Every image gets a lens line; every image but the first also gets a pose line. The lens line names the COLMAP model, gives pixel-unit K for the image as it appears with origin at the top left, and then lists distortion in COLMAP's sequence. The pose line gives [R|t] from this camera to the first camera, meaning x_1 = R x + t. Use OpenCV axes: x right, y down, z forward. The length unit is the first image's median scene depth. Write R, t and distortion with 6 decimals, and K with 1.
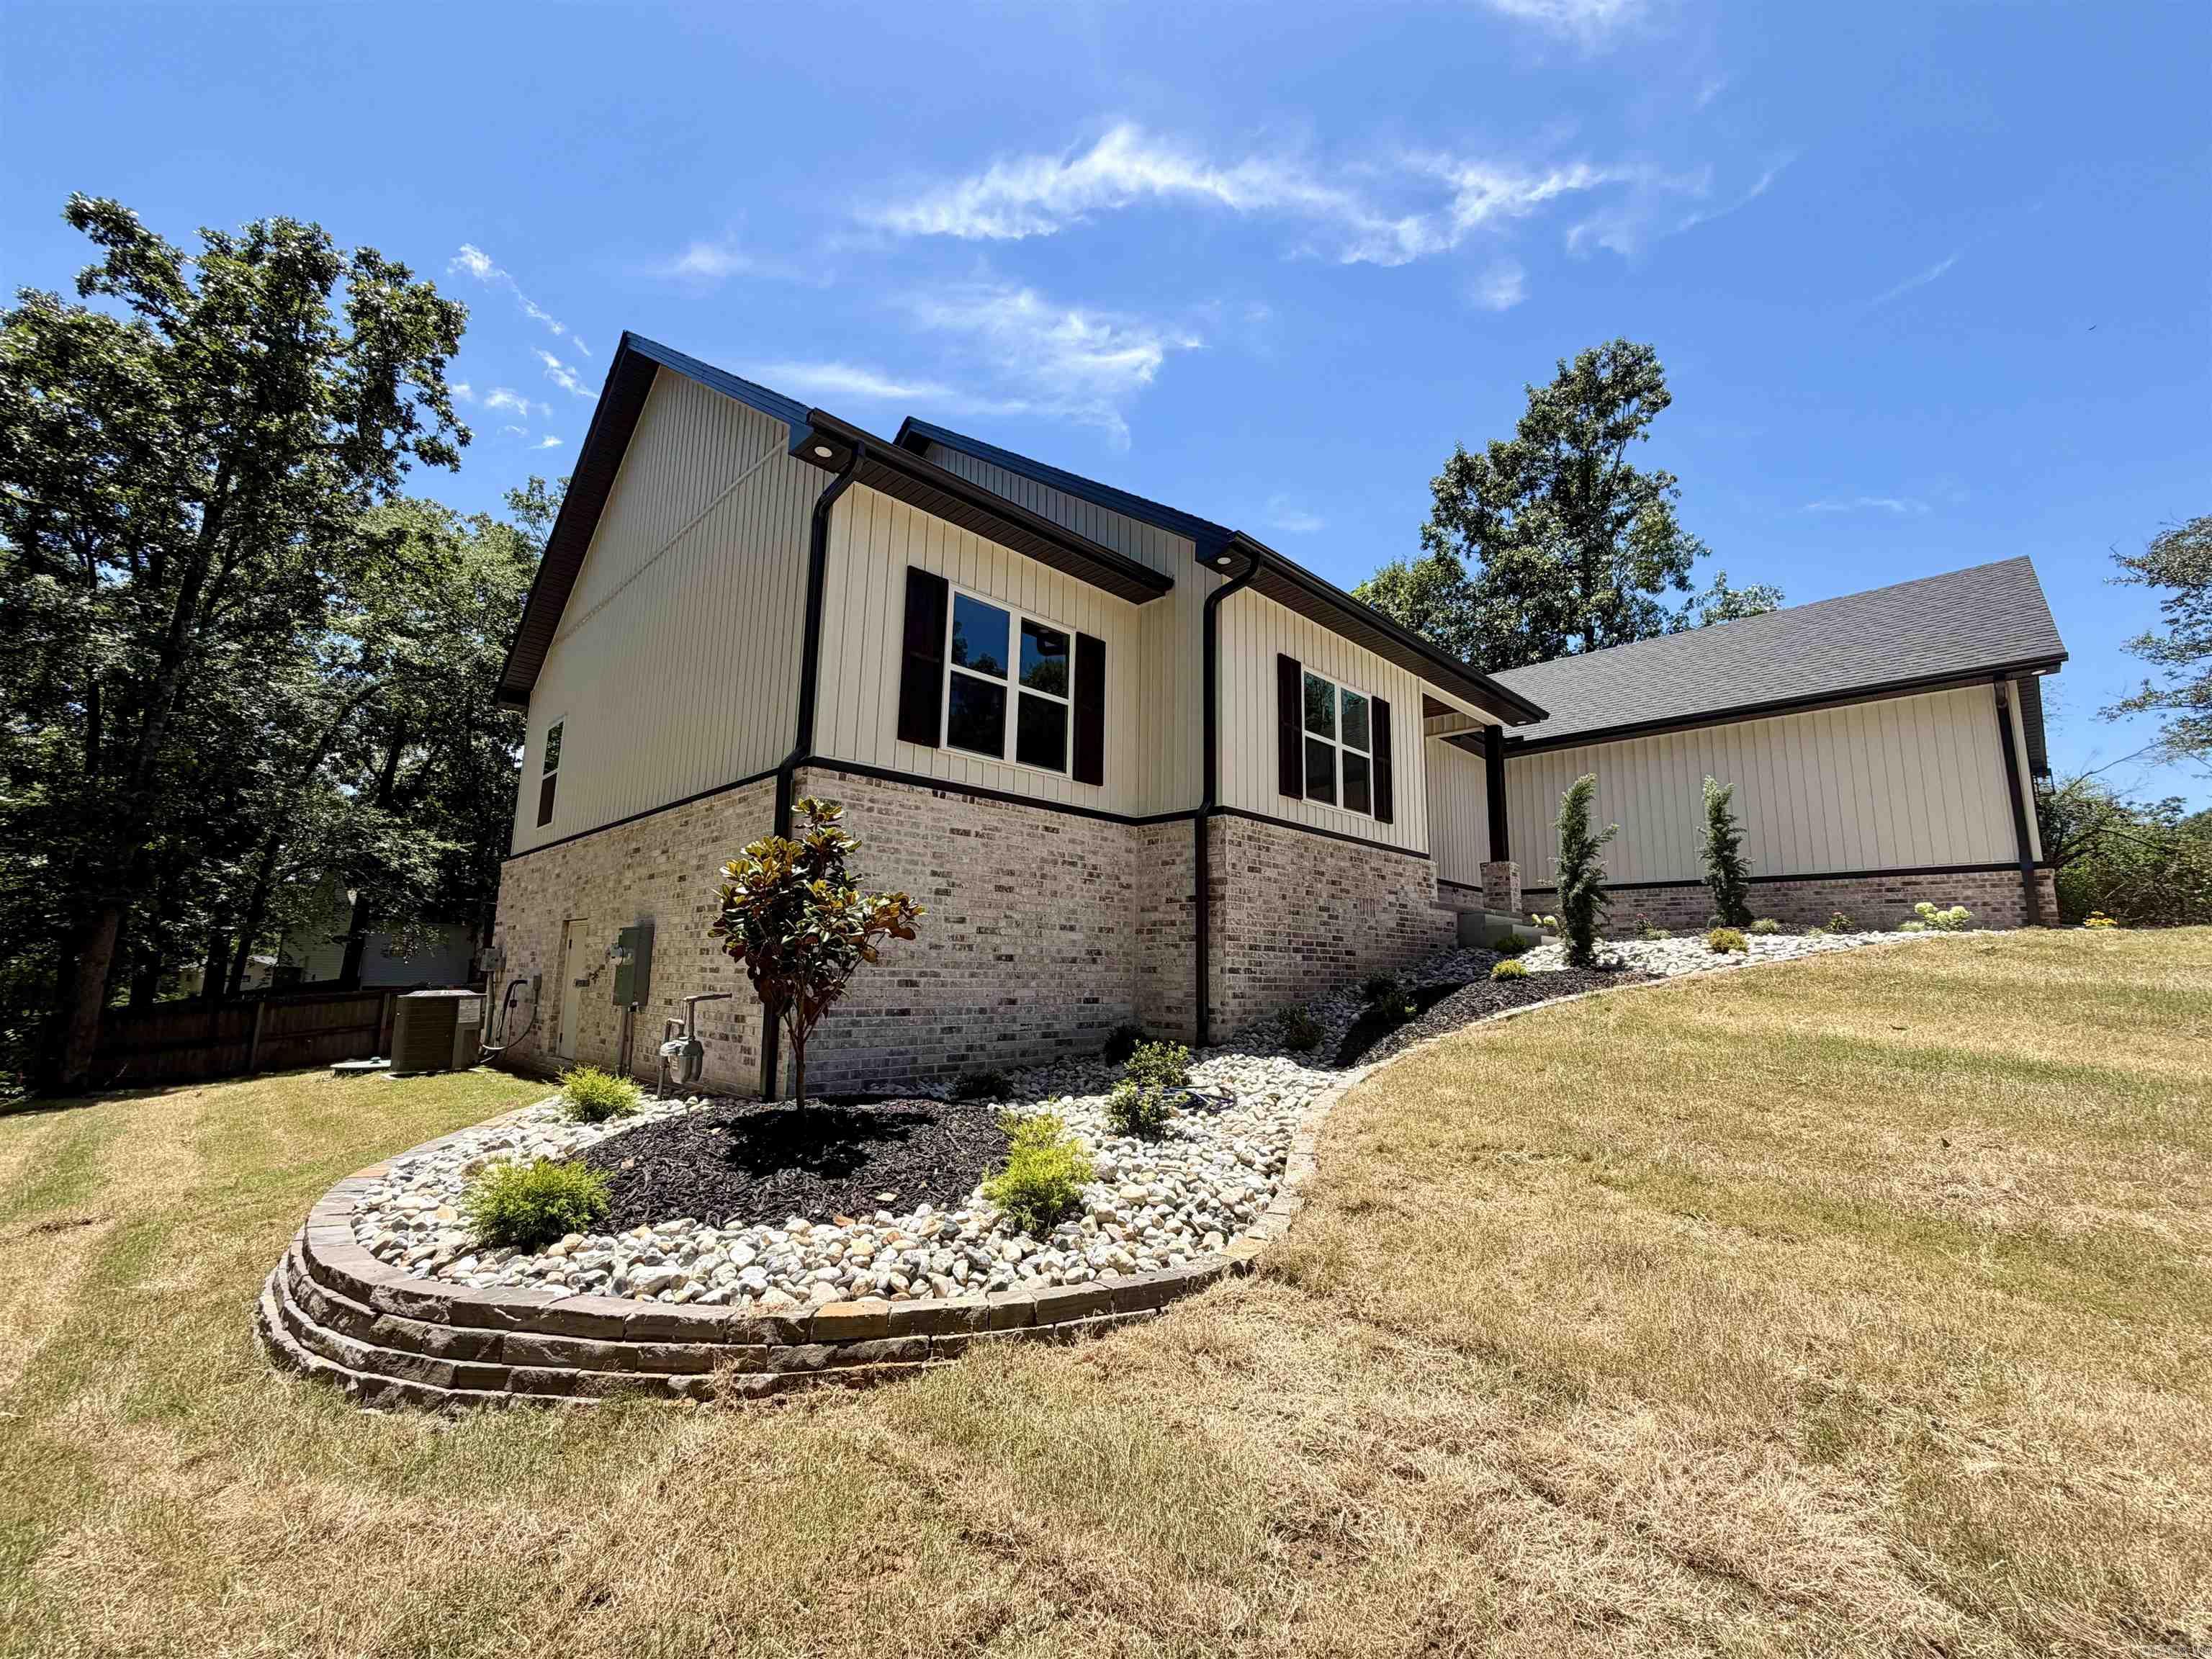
lens RADIAL K [[879.6, 0, 1099.6], [0, 879.6, 836.2], [0, 0, 1]] dist [0.016214, -0.011933]
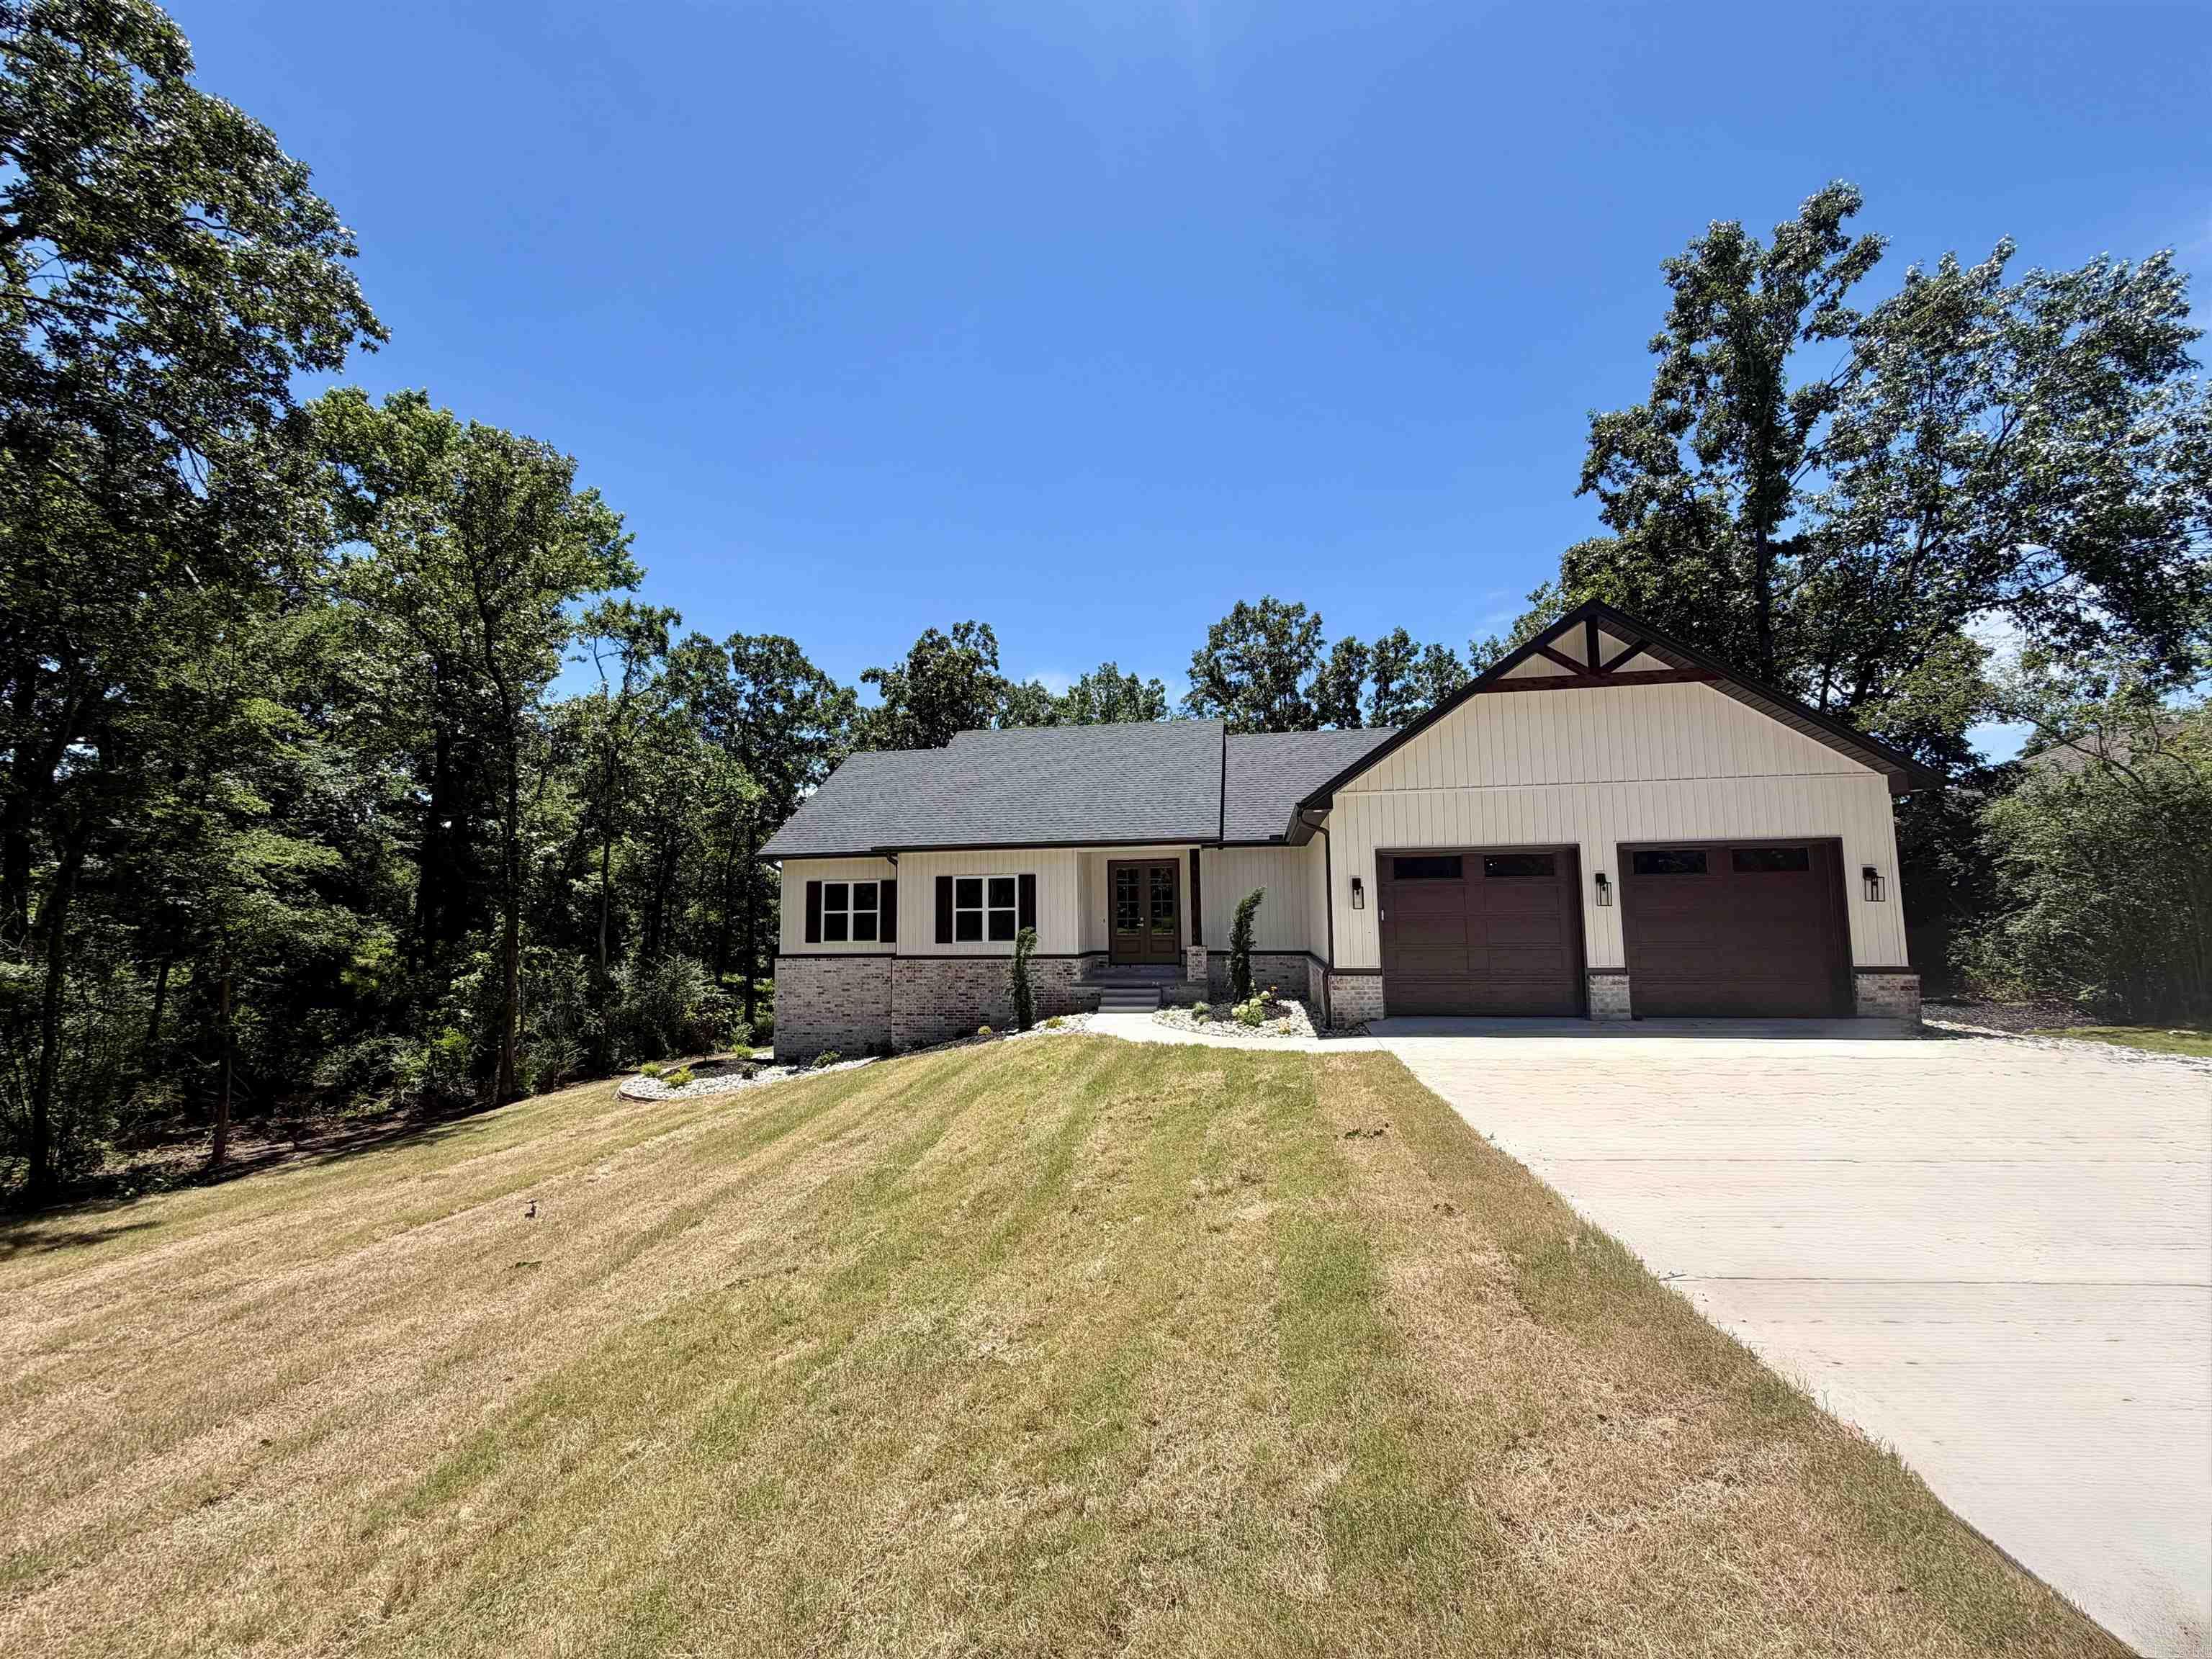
lens RADIAL K [[879.6, 0, 1099.6], [0, 879.6, 836.2], [0, 0, 1]] dist [0.016214, -0.011933]
pose [[0.578267, -0.107394, -0.808749, 2.290390], [0.145046, 0.989039, -0.027625, -0.195148], [0.802851, -0.101331, 0.587505, 0.059459]]
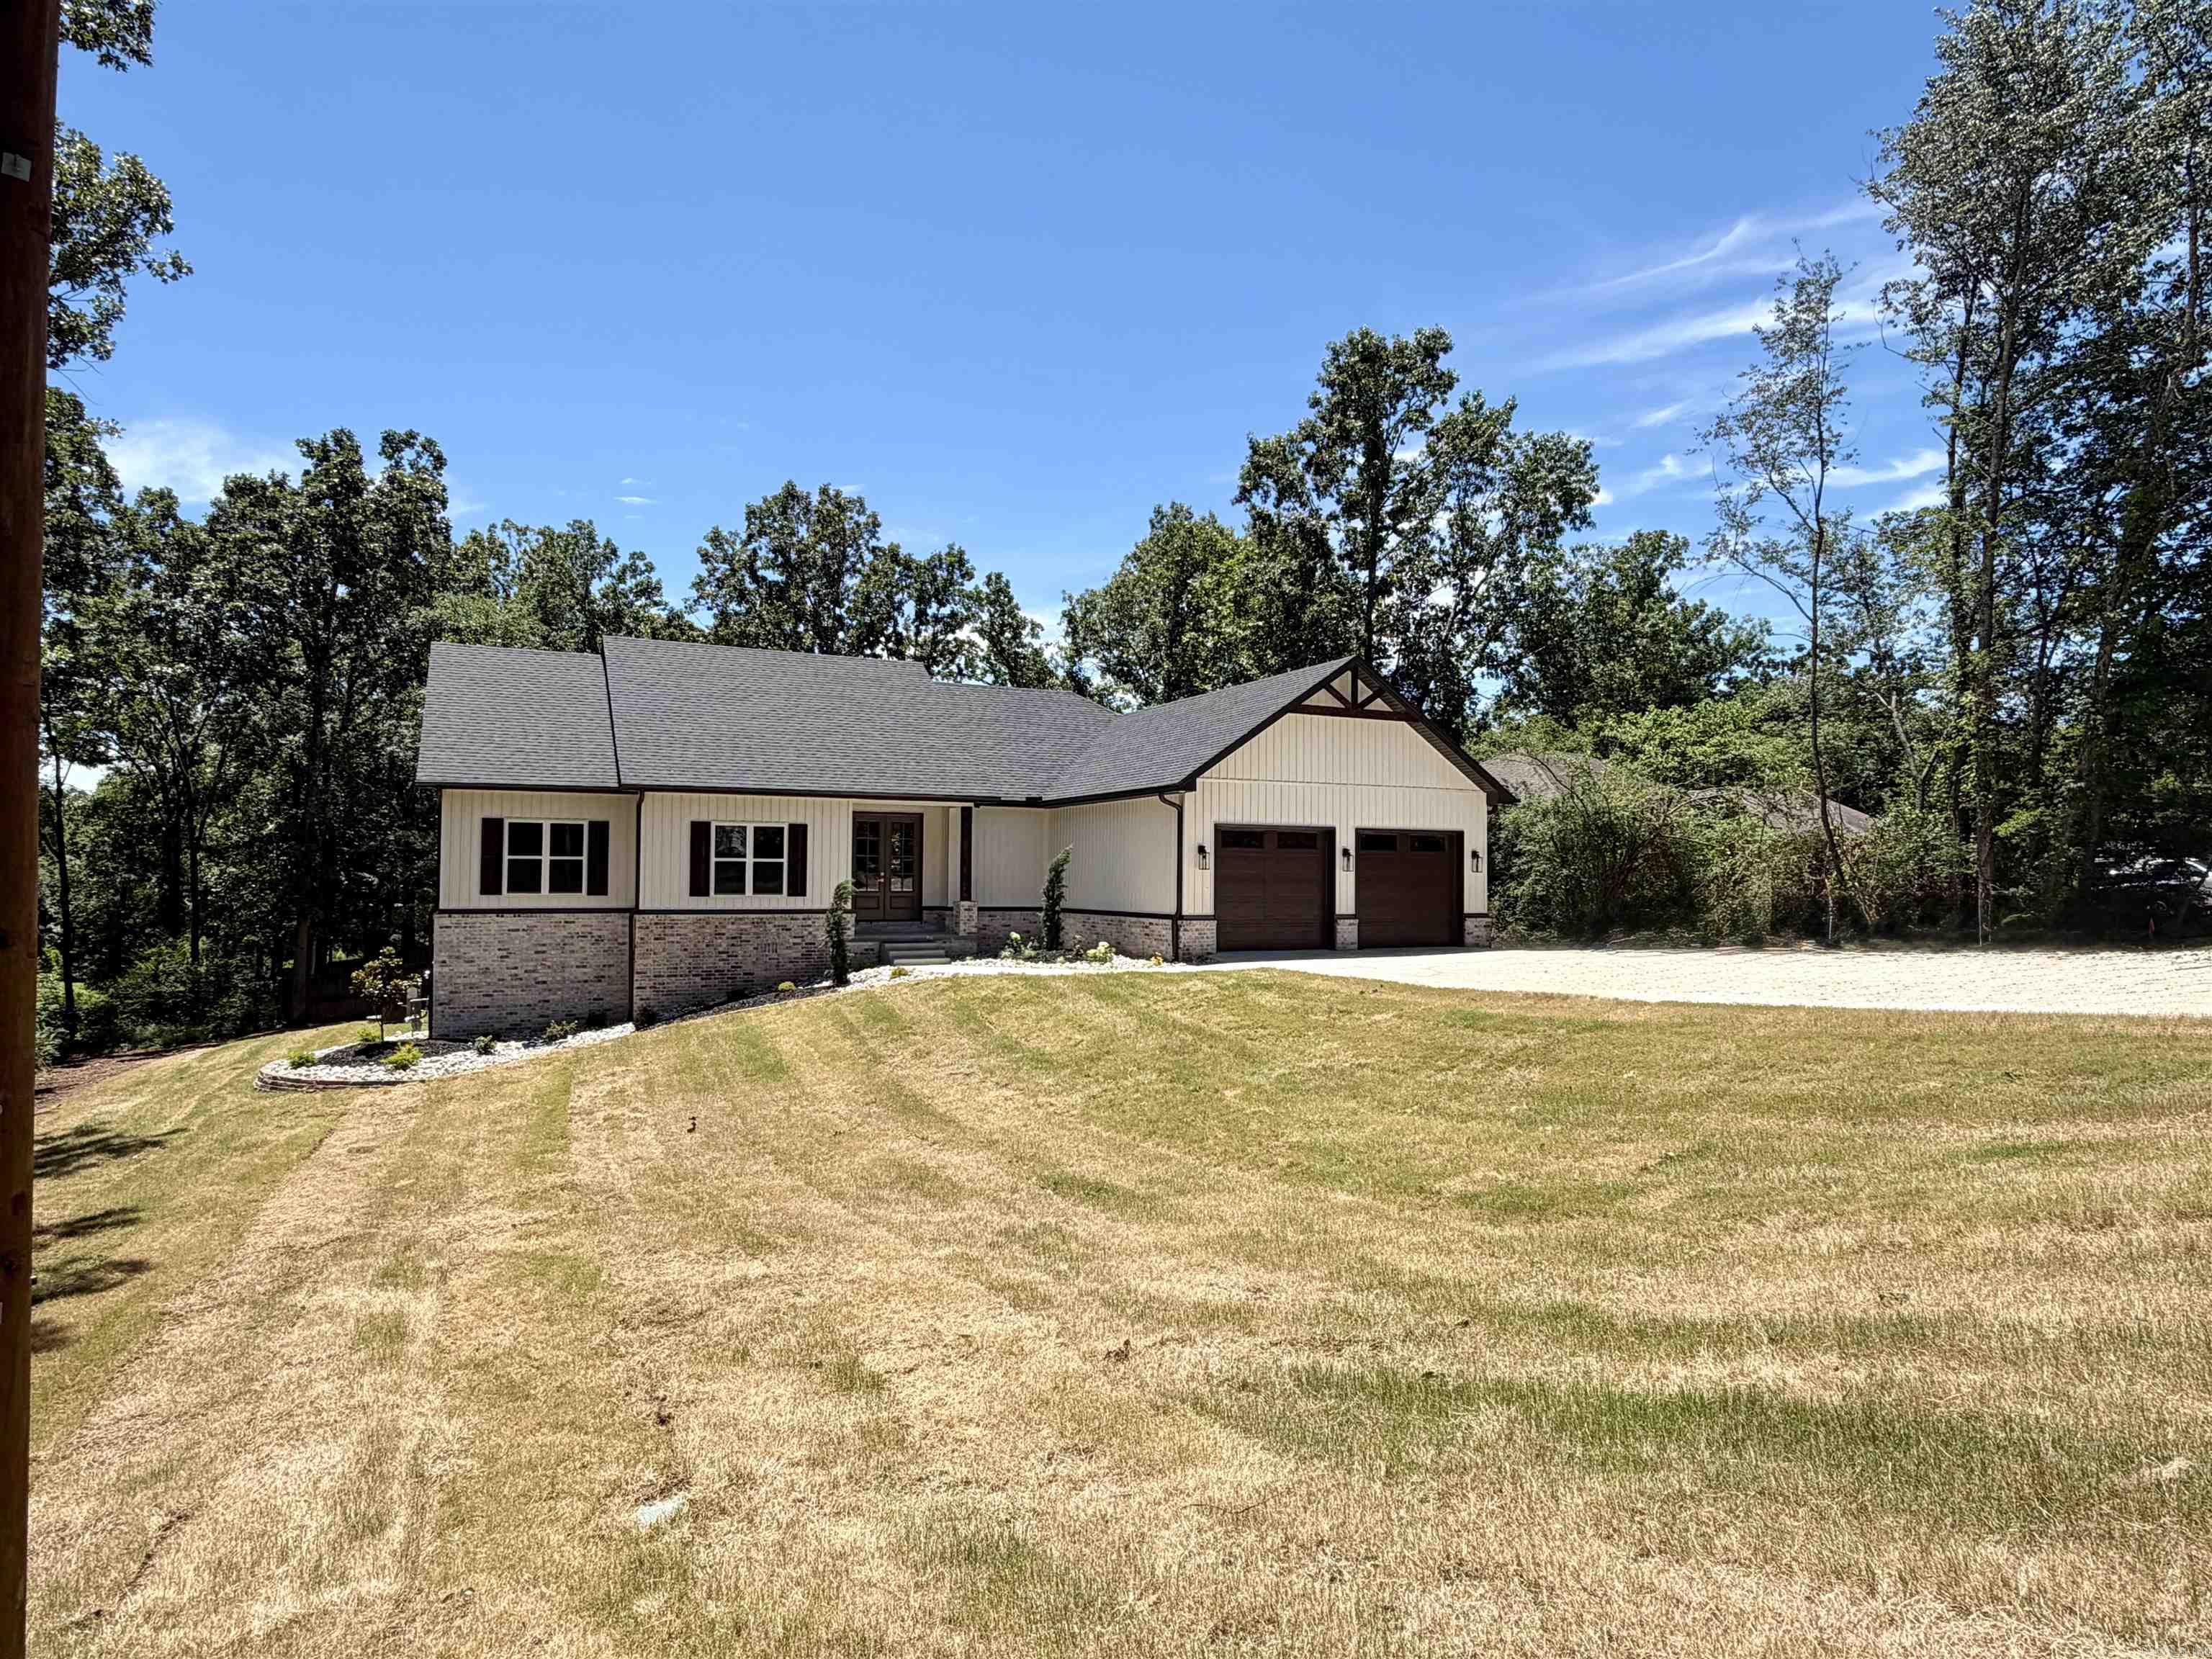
lens RADIAL K [[1285.6, 0, 1106.0], [0, 1285.6, 829.5], [0, 0, 1]] dist [0.001705, 0.000160]
pose [[0.945757, -0.029698, -0.323513, 2.041541], [0.062376, 0.993885, 0.091112, -0.403771], [0.318829, -0.106349, 0.941827, -1.405405]]
